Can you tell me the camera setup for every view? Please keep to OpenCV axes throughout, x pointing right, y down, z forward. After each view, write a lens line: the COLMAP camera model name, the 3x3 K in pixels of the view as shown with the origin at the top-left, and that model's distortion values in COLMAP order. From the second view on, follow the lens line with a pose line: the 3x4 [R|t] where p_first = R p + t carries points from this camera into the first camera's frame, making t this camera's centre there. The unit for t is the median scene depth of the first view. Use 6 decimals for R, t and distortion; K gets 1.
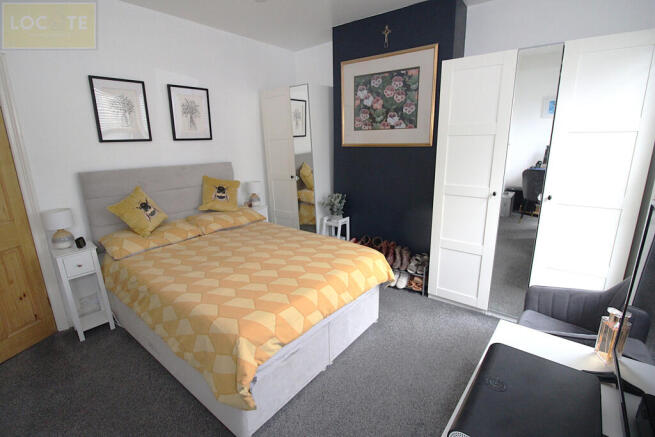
lens RADIAL K [[310.1, 0, 327.5], [0, 310.1, 218.5], [0, 0, 1]] dist [-0.001535, -0.013839]
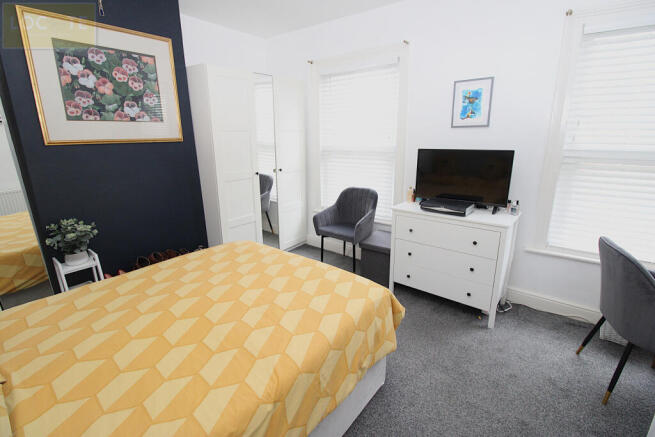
lens RADIAL K [[310.1, 0, 327.5], [0, 310.1, 218.5], [0, 0, 1]] dist [-0.001535, -0.013839]
pose [[0.001470, -0.245912, 0.969291, -0.655393], [0.248949, 0.938865, 0.237816, -0.111103], [-0.968515, 0.240955, 0.062599, 0.504358]]
